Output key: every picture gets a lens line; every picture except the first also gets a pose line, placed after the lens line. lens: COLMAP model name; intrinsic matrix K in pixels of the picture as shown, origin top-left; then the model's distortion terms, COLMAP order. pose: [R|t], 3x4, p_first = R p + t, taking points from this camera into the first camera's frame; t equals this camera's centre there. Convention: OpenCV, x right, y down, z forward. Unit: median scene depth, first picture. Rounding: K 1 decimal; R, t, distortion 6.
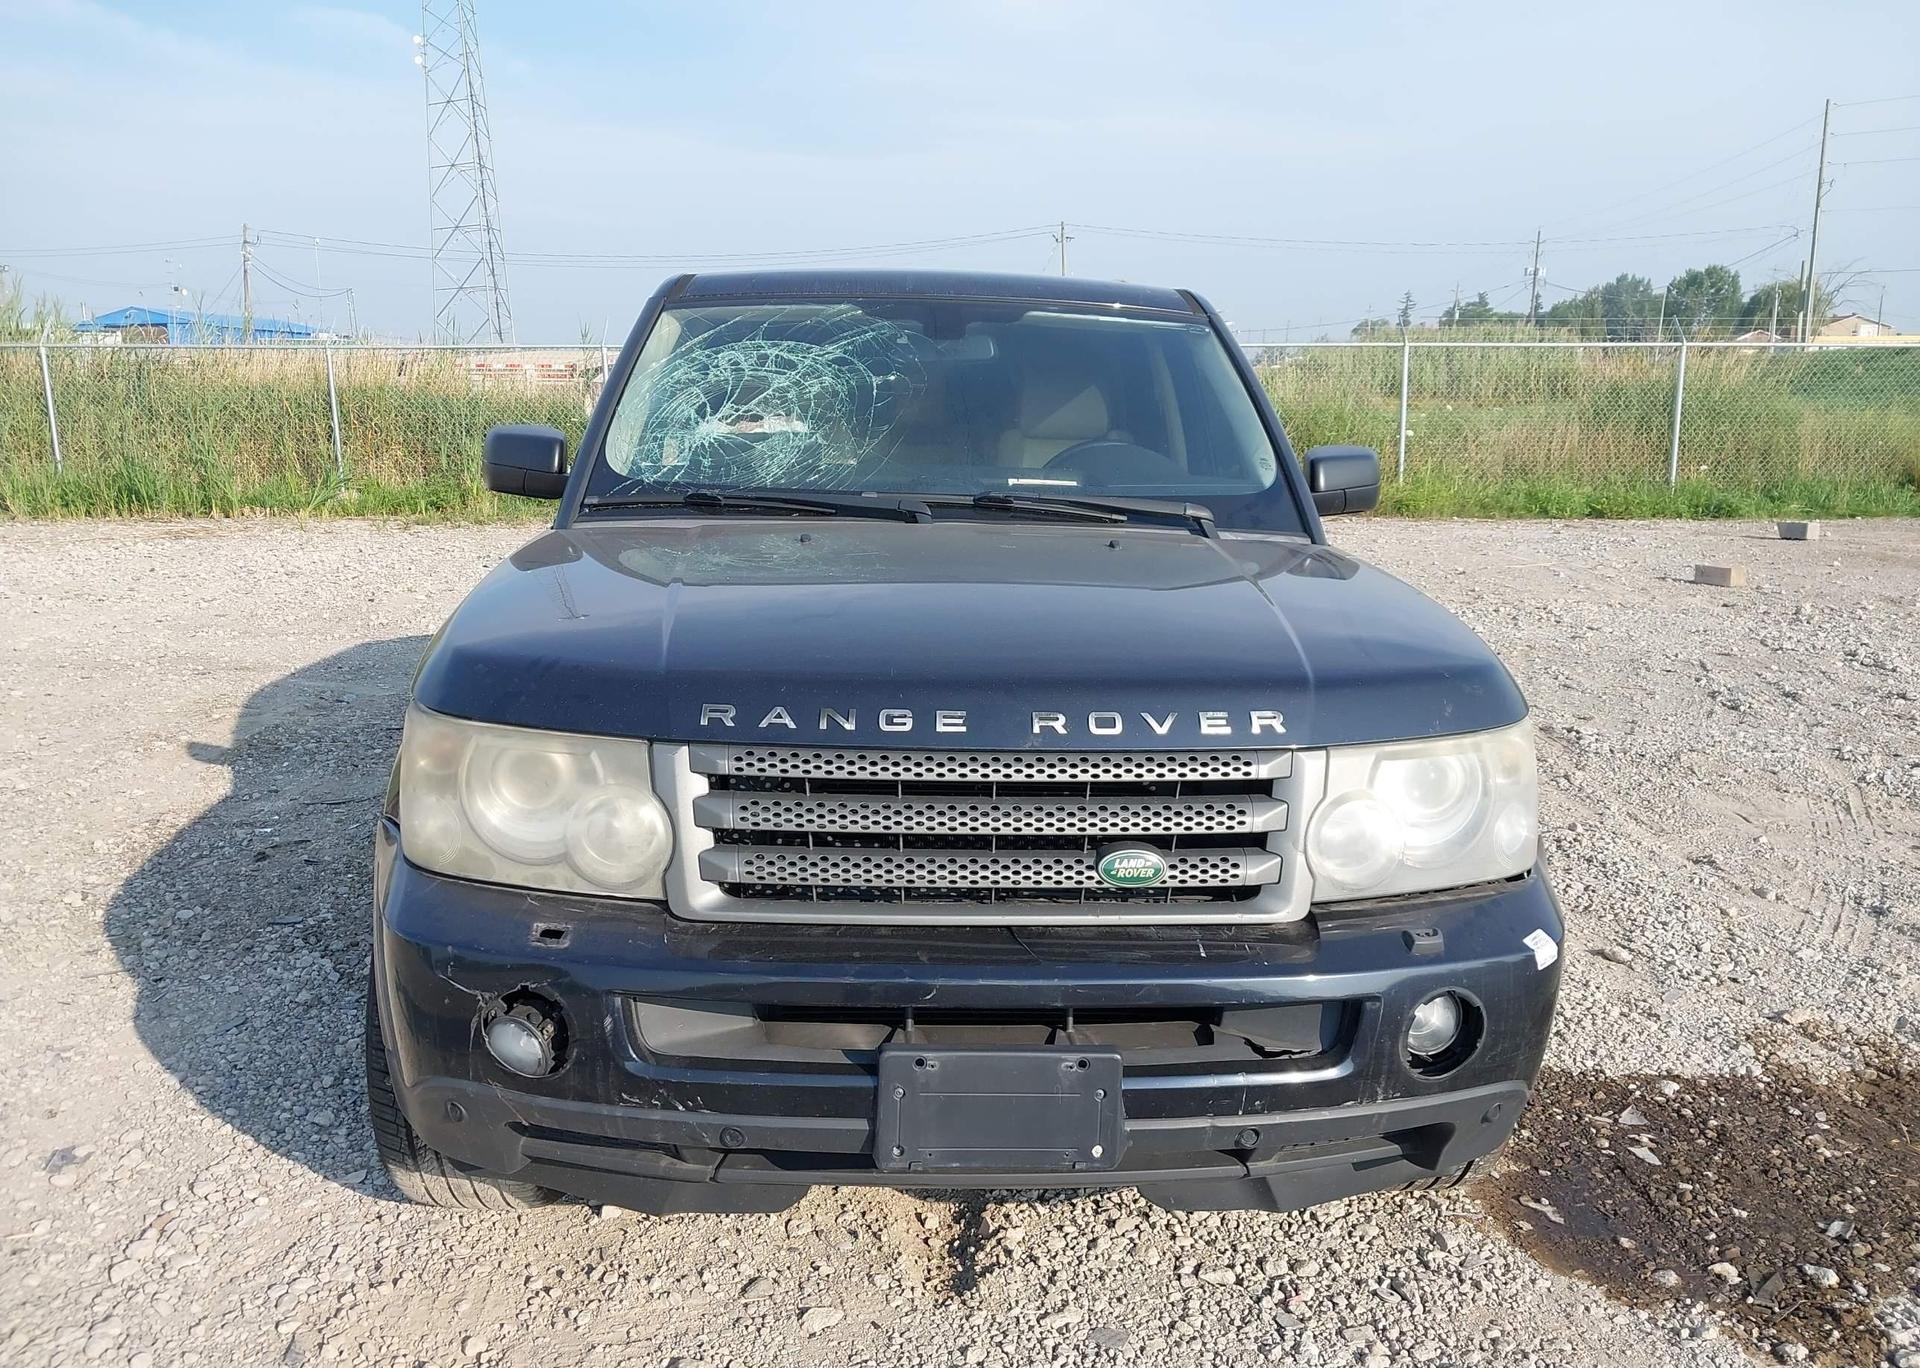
lens RADIAL K [[1463.7, 0, 953.6], [0, 1463.7, 684.7], [0, 0, 1]] dist [0.007247, -0.007271]
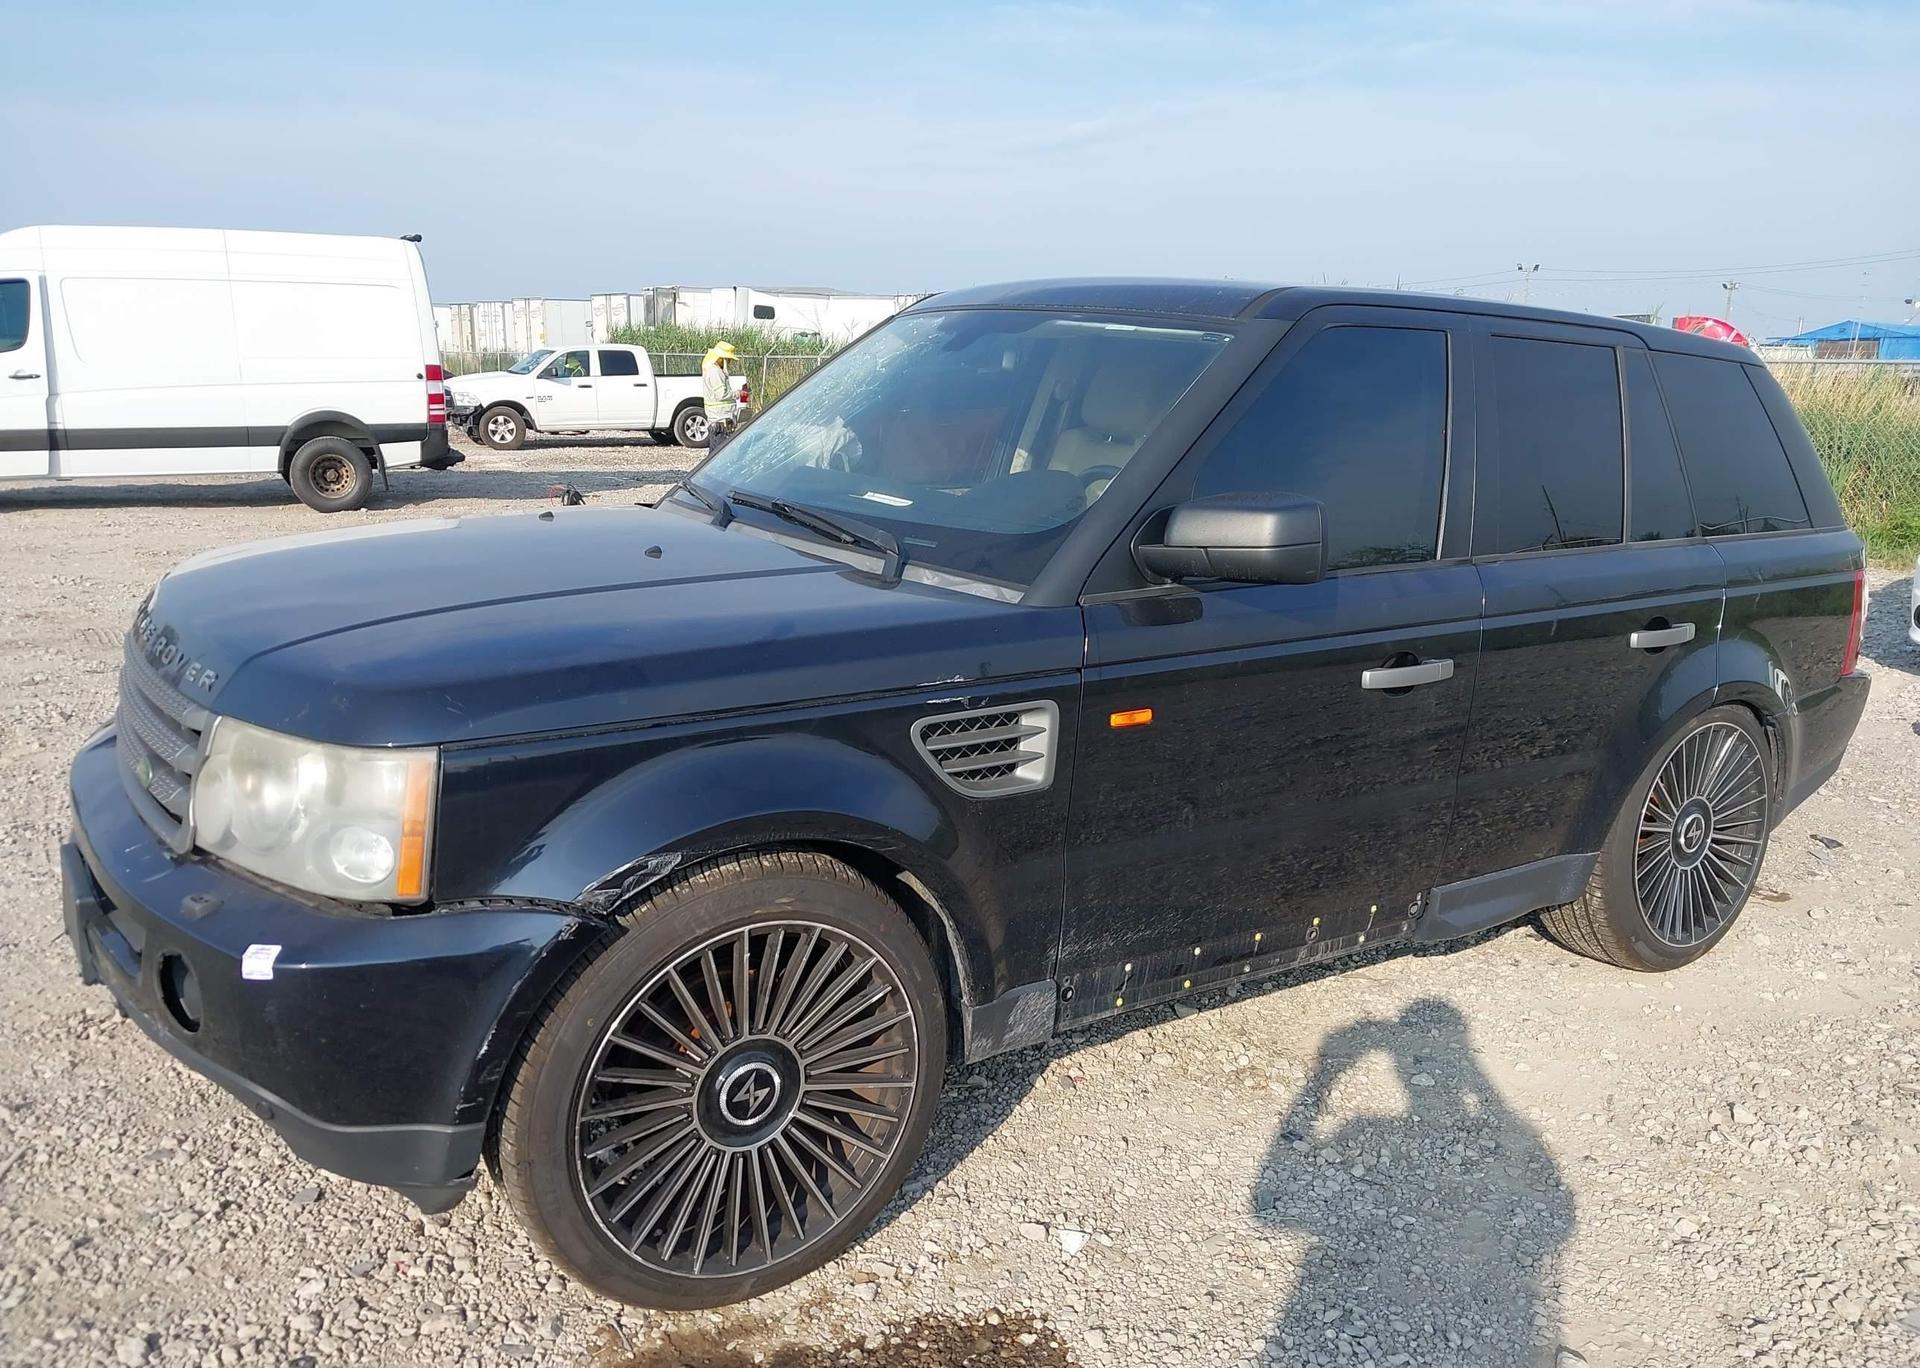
lens RADIAL K [[1463.7, 0, 962.7], [0, 1463.7, 682.2], [0, 0, 1]] dist [0.007247, -0.007271]
pose [[0.548066, 0.184380, -0.815860, 1.479516], [-0.193183, 0.976933, 0.091009, -0.193217], [0.813820, 0.107731, 0.571043, 0.826621]]
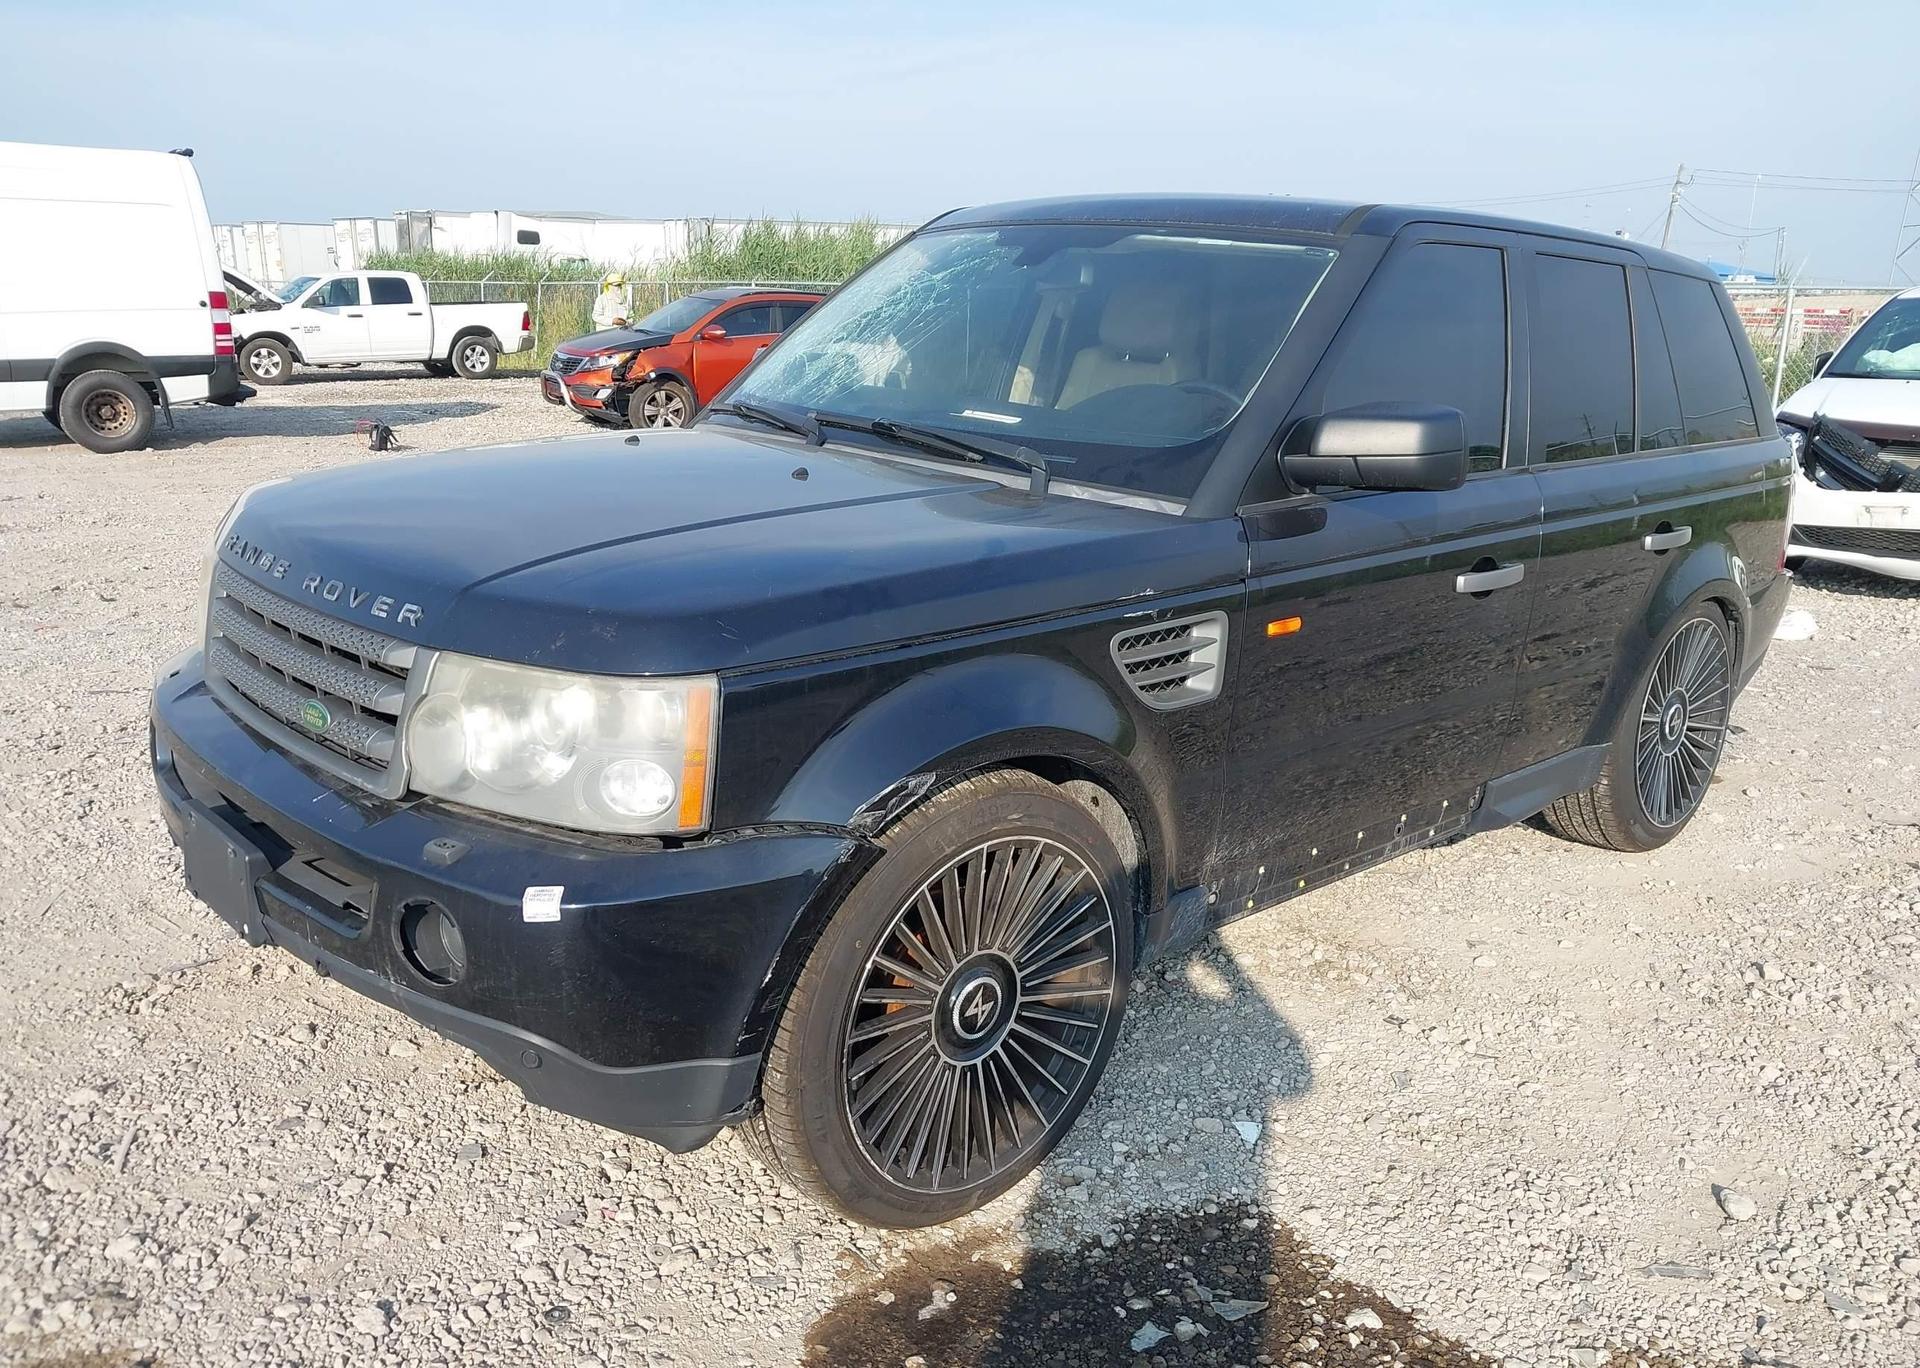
lens RADIAL K [[1463.7, 0, 963.0], [0, 1463.7, 686.5], [0, 0, 1]] dist [0.007247, -0.007271]
pose [[0.666907, 0.199830, -0.717846, 1.270922], [-0.172727, 0.978588, 0.111944, -0.114190], [0.724845, 0.049335, 0.687143, 0.556644]]
